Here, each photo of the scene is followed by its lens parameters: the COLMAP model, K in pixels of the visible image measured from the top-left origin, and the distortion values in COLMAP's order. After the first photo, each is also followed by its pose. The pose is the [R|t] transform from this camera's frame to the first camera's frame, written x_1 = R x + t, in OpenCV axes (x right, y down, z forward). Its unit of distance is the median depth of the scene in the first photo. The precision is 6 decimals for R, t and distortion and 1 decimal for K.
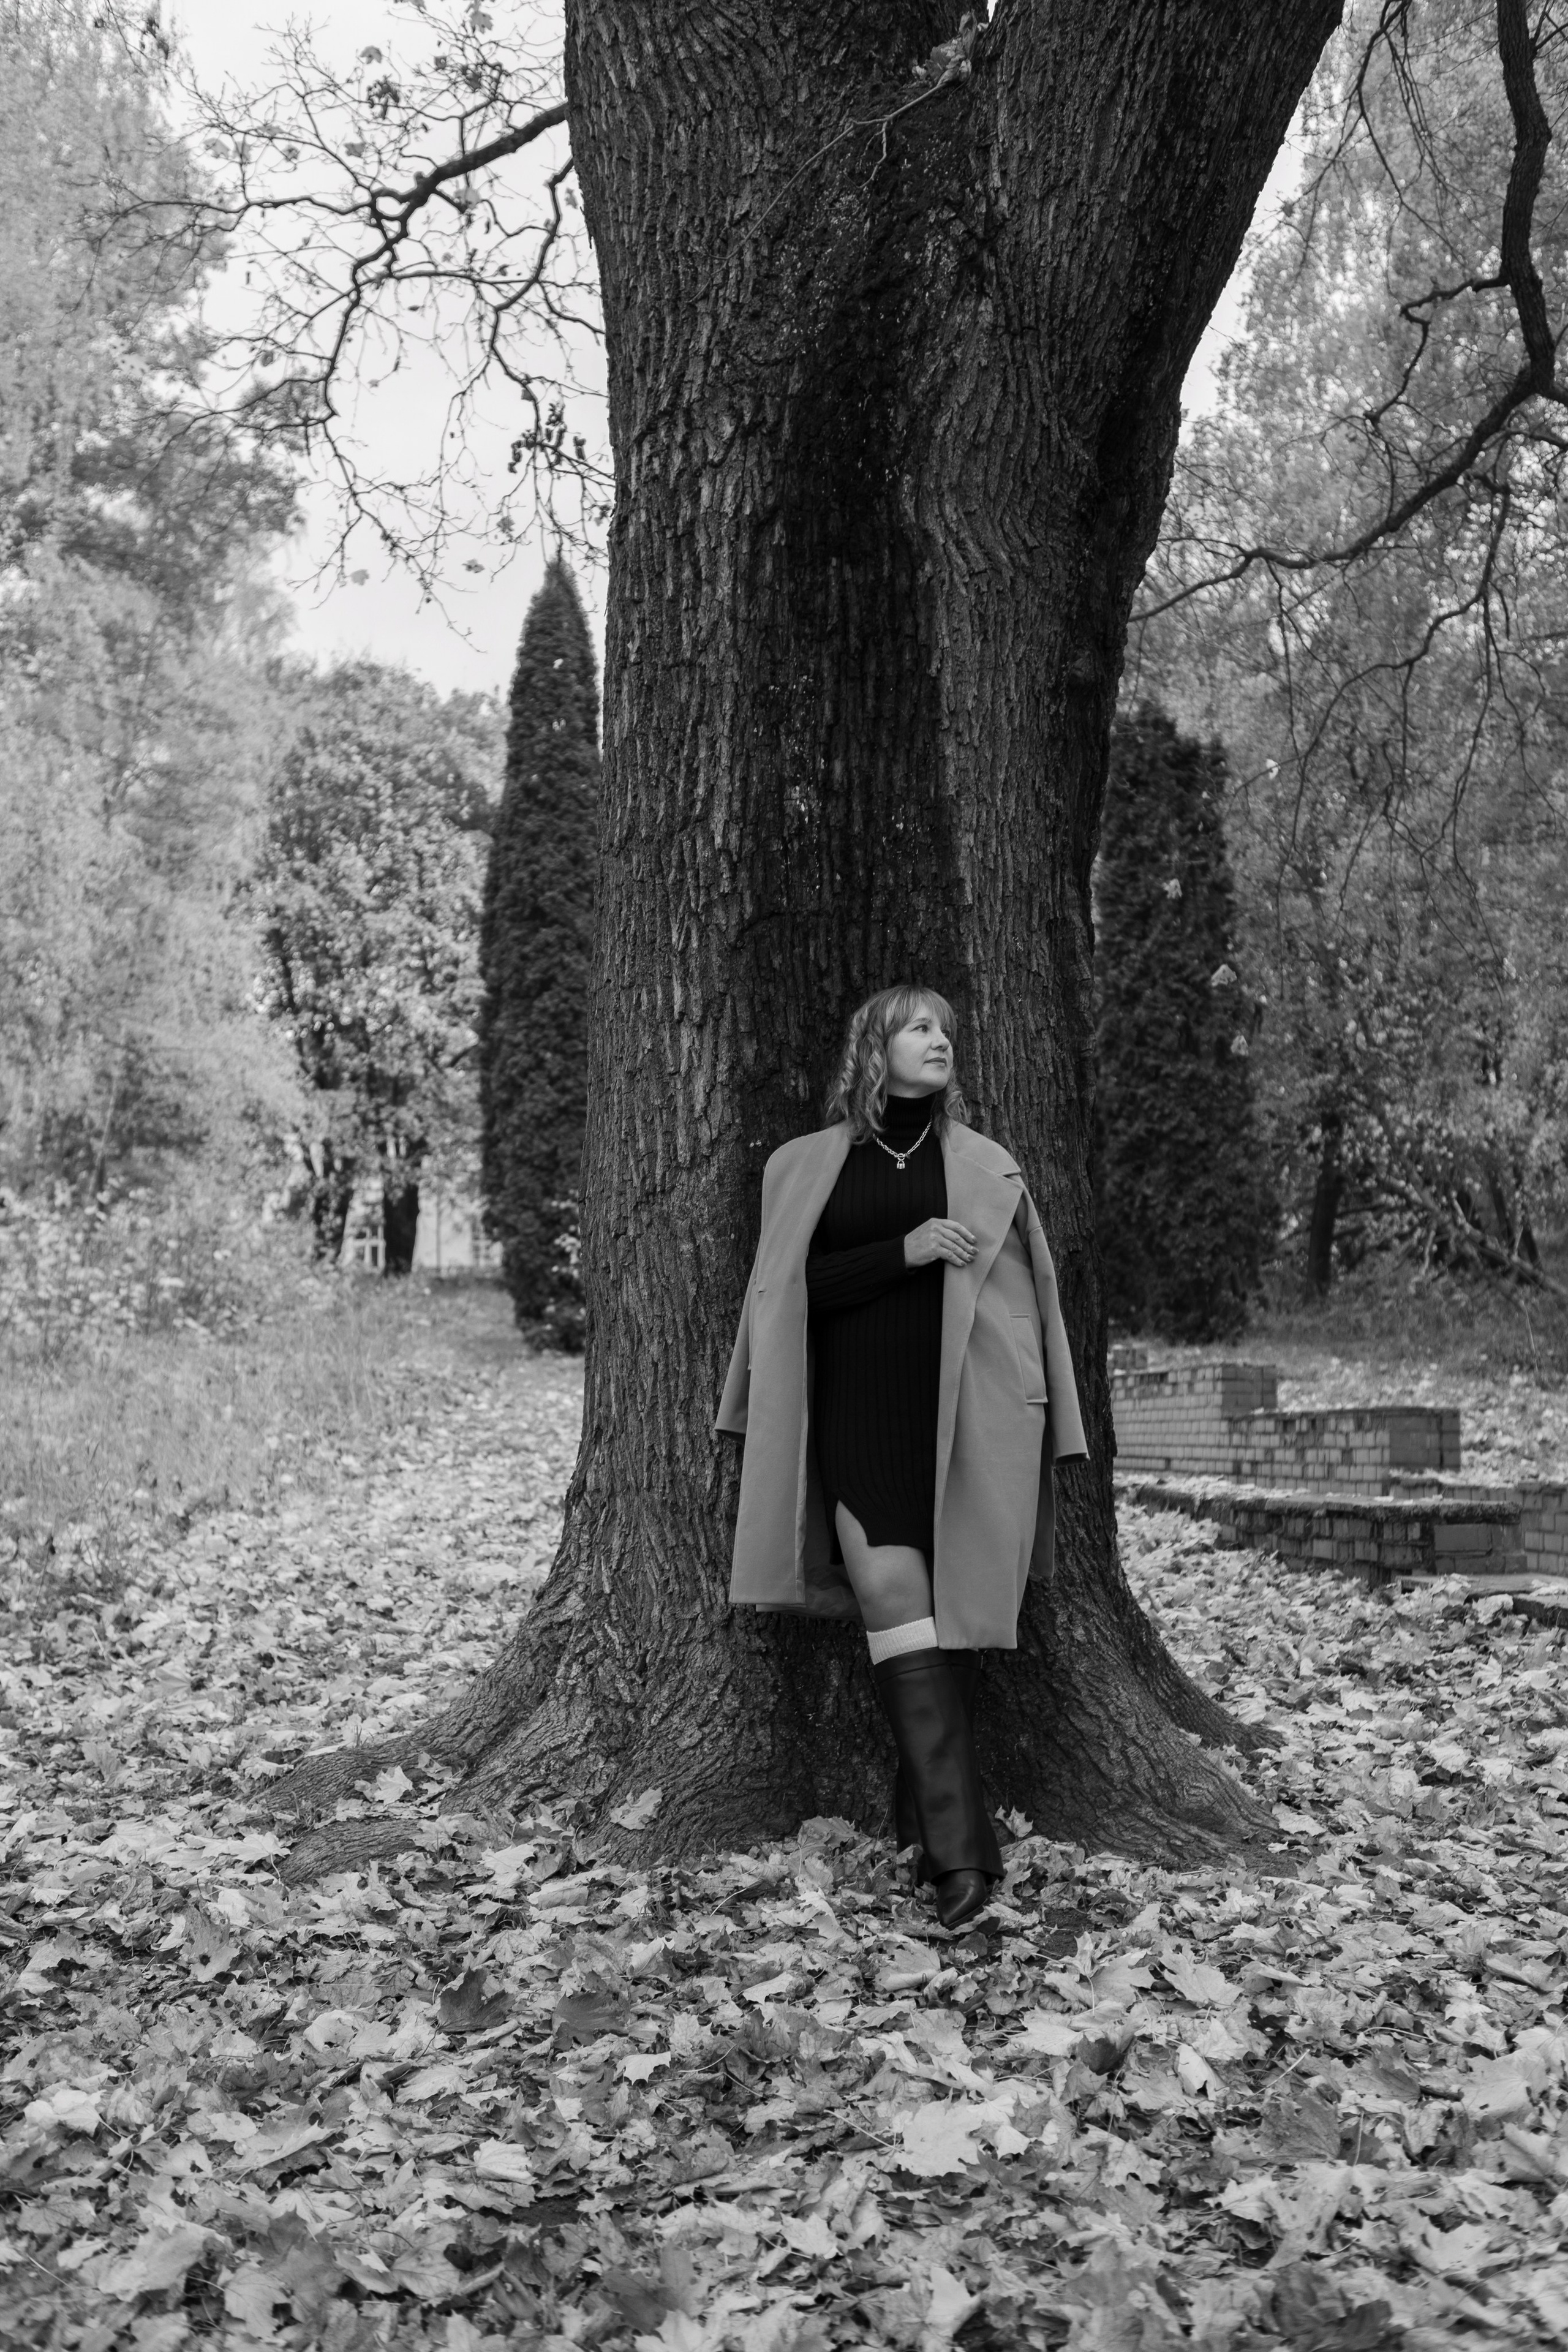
lens RADIAL K [[2601.7, 0, 783.6], [0, 2601.7, 1175.6], [0, 0, 1]] dist [0.003451, 0.000000]
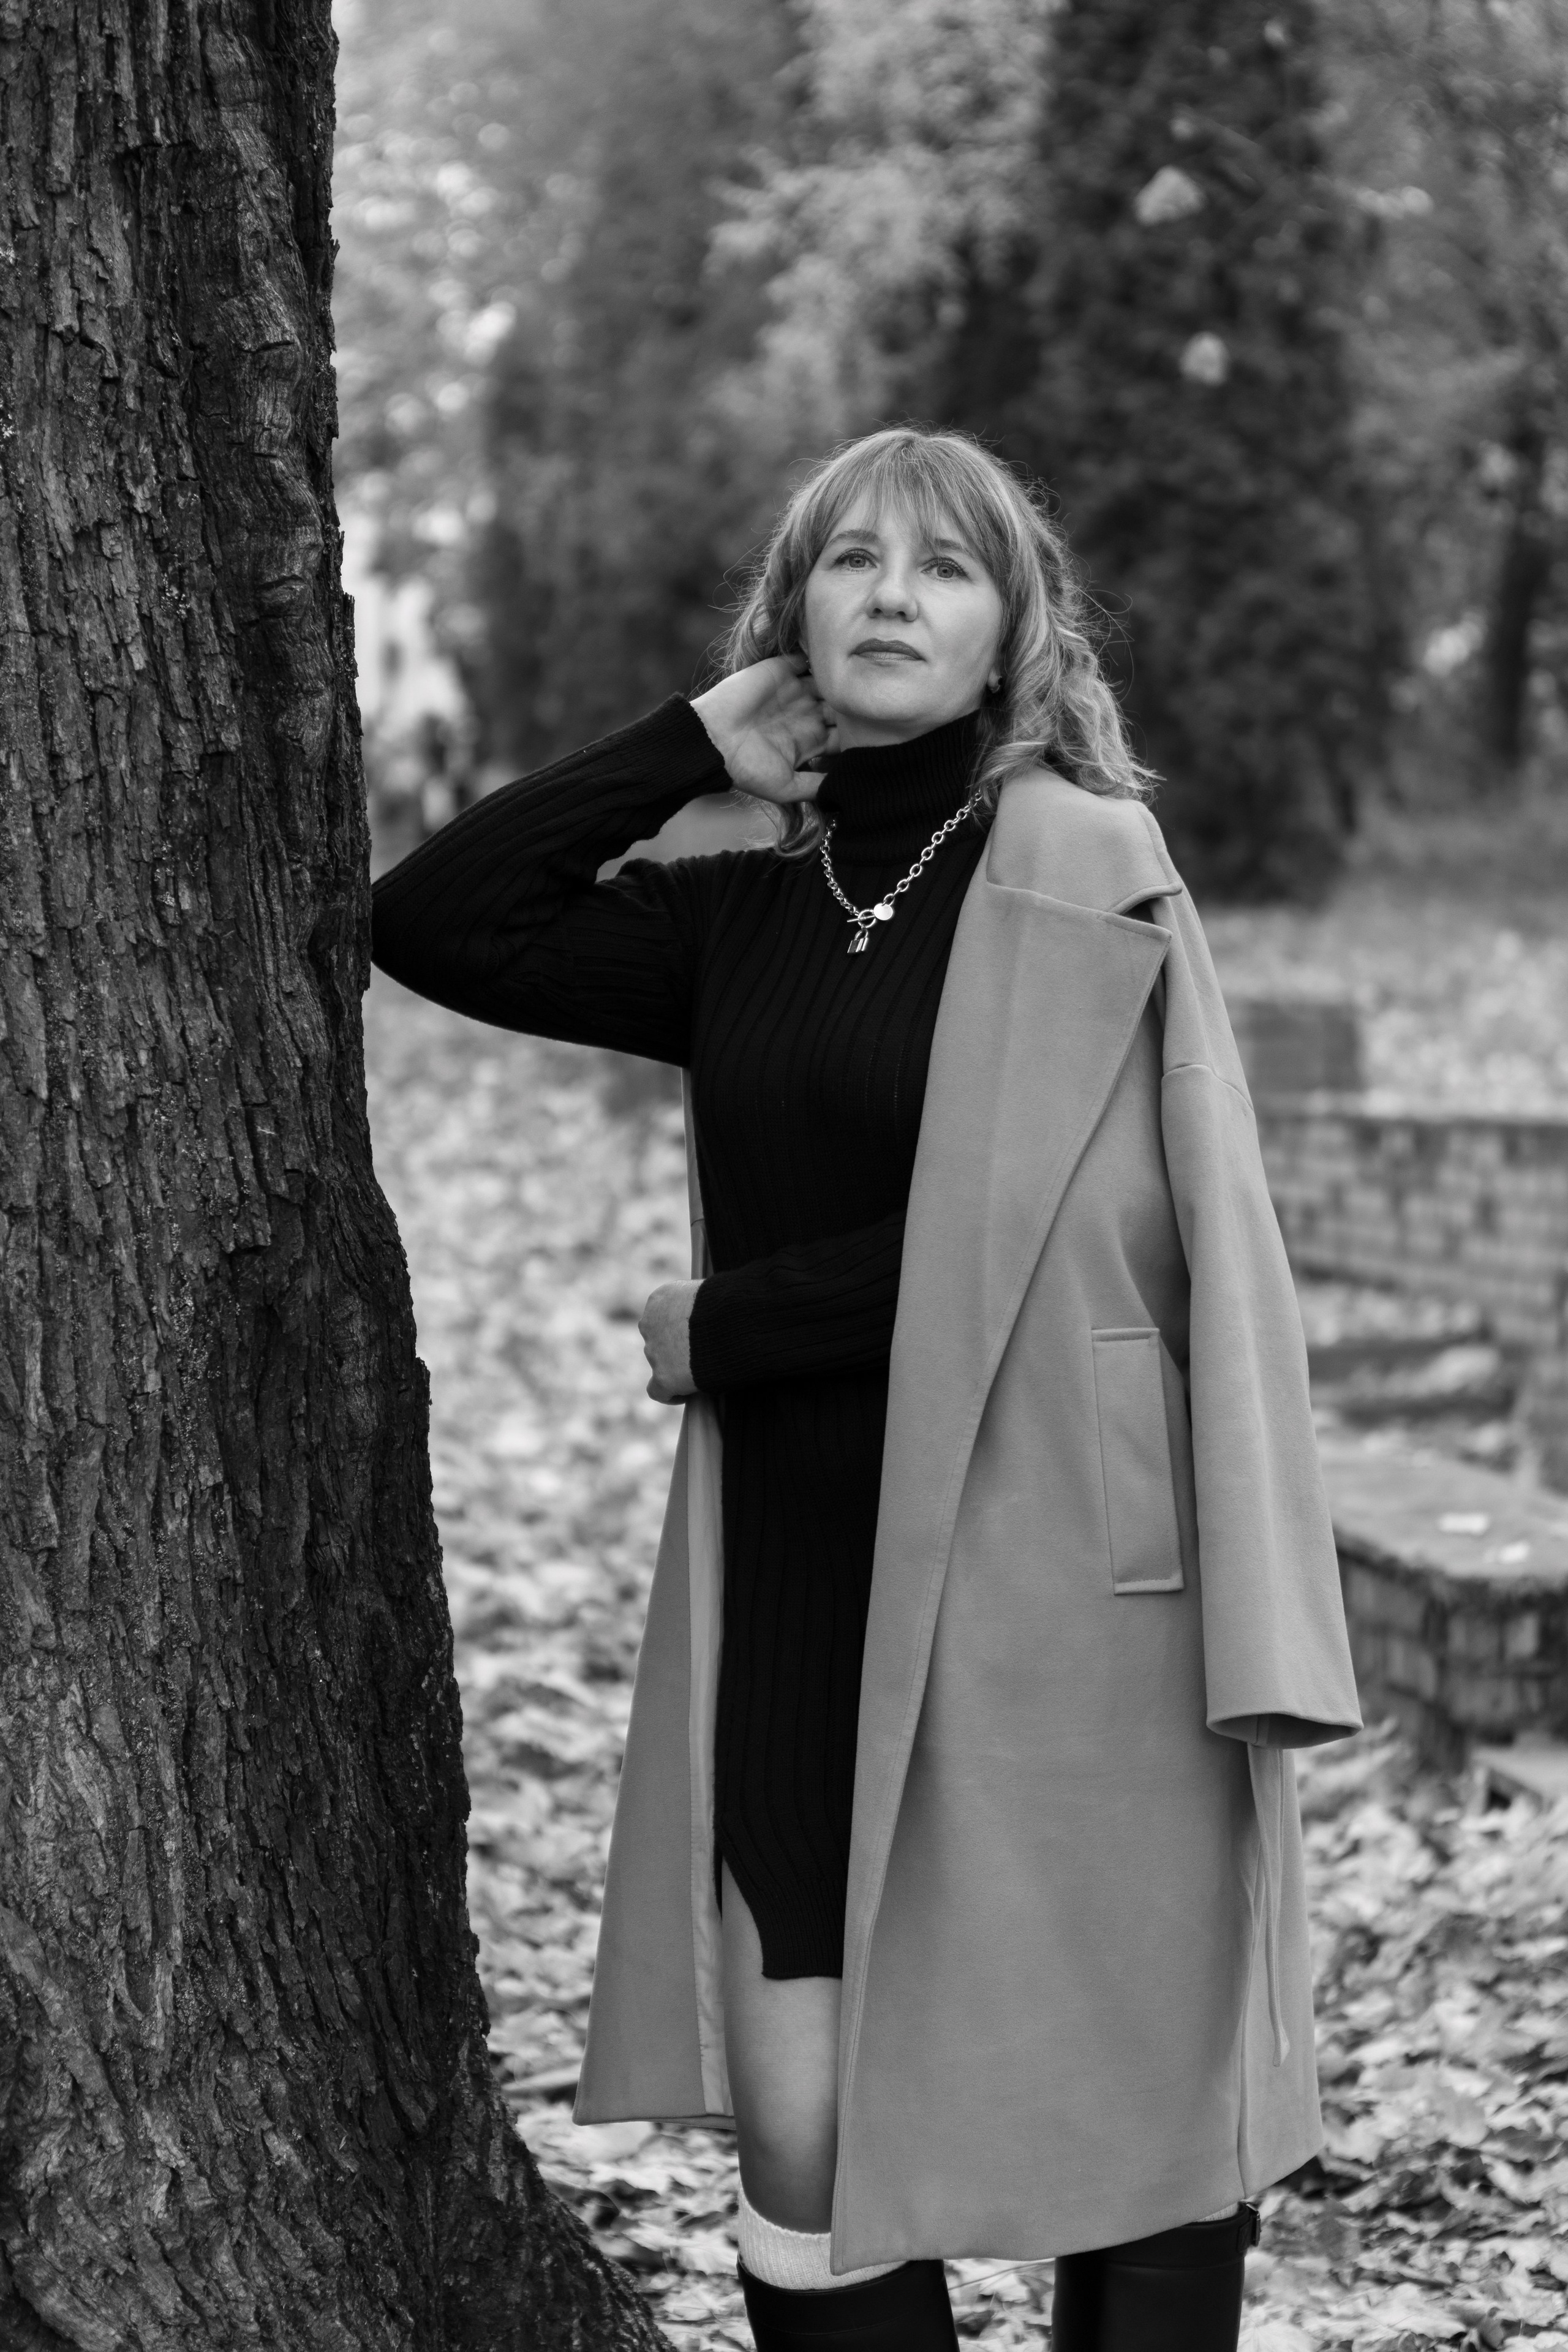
lens RADIAL K [[4626.7, 0, 784.4], [0, 4626.7, 1175.9], [0, 0, 1]] dist [0.005013, 0.000000]
pose [[0.999026, -0.027641, 0.034382, 0.059218], [0.022471, 0.989526, 0.142593, -0.021155], [-0.037963, -0.141682, 0.989184, 0.172249]]
